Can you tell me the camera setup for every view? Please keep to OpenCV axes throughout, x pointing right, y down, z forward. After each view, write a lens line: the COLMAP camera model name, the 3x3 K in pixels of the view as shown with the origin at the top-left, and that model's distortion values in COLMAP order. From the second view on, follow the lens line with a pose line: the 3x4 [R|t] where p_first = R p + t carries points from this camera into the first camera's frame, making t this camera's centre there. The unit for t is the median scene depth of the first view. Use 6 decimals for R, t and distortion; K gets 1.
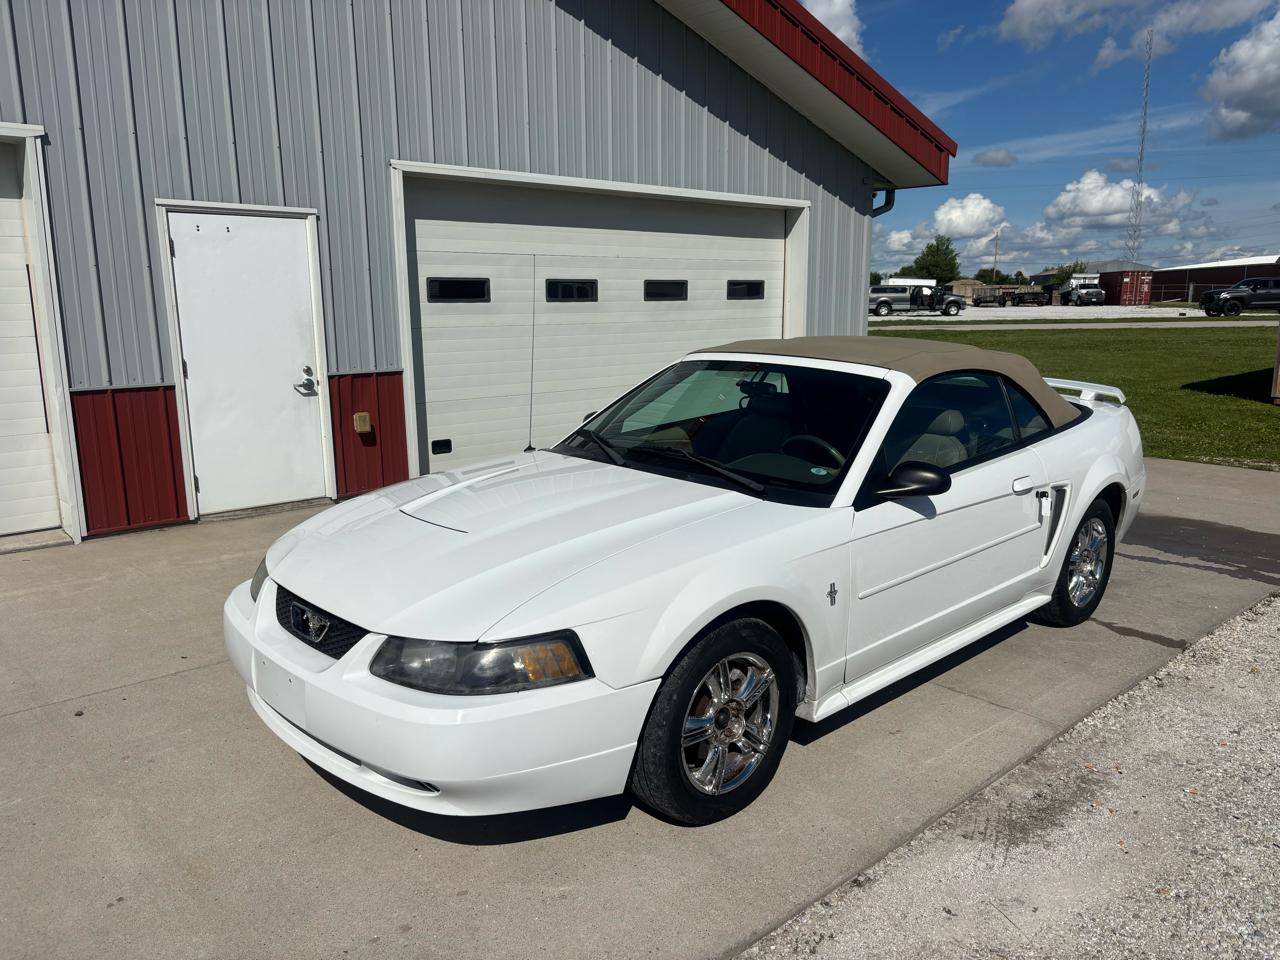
lens RADIAL K [[970.4, 0, 652.1], [0, 970.4, 493.6], [0, 0, 1]] dist [0.040404, -0.045081]
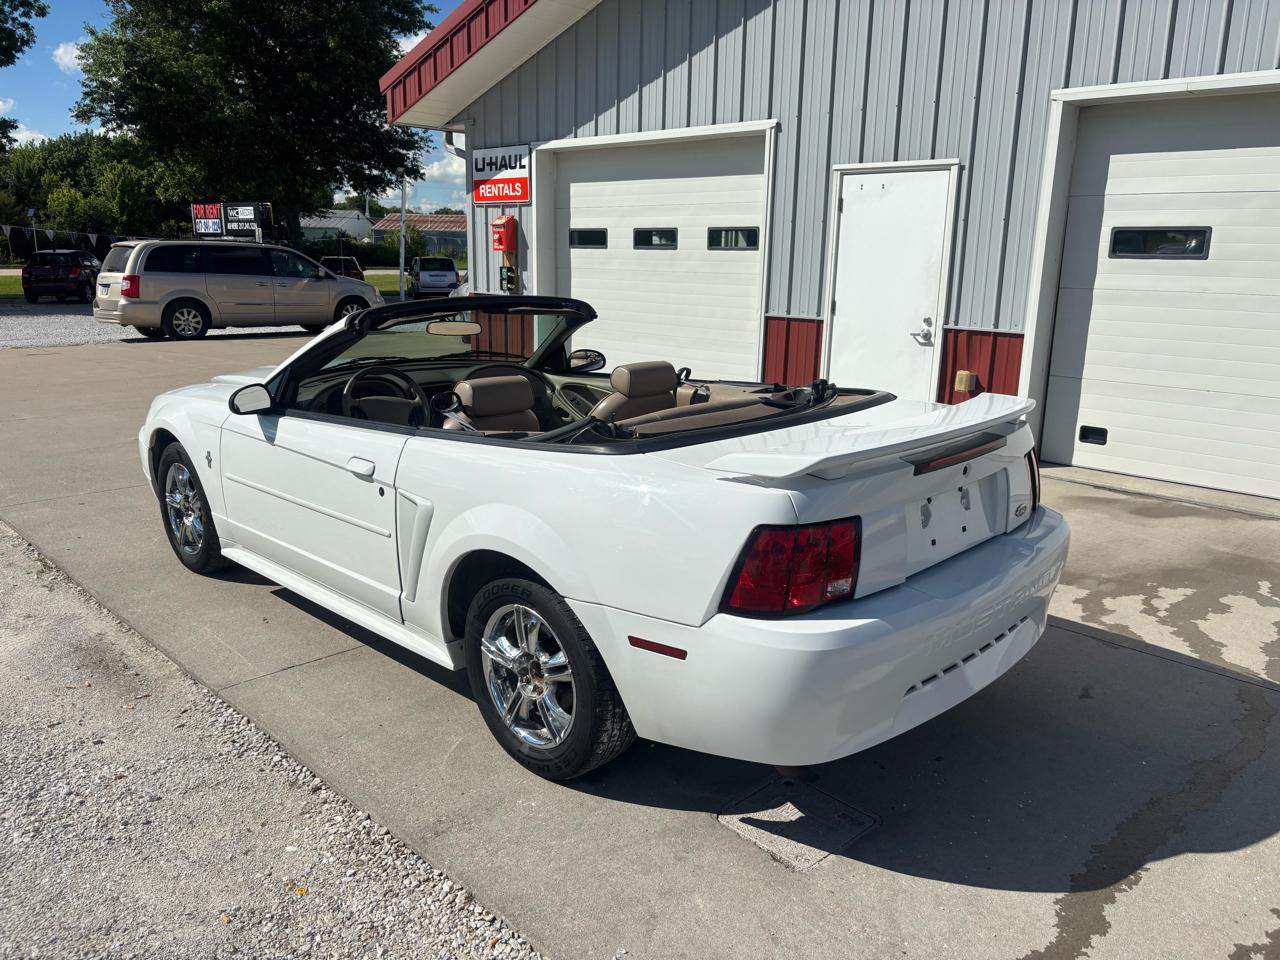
lens RADIAL K [[970.4, 0, 647.4], [0, 970.4, 498.2], [0, 0, 1]] dist [0.040404, -0.045081]
pose [[0.027594, 0.256213, -0.966226, 0.747025], [-0.217130, 0.945053, 0.244397, -0.151058], [0.975753, 0.203053, 0.081709, 0.735514]]
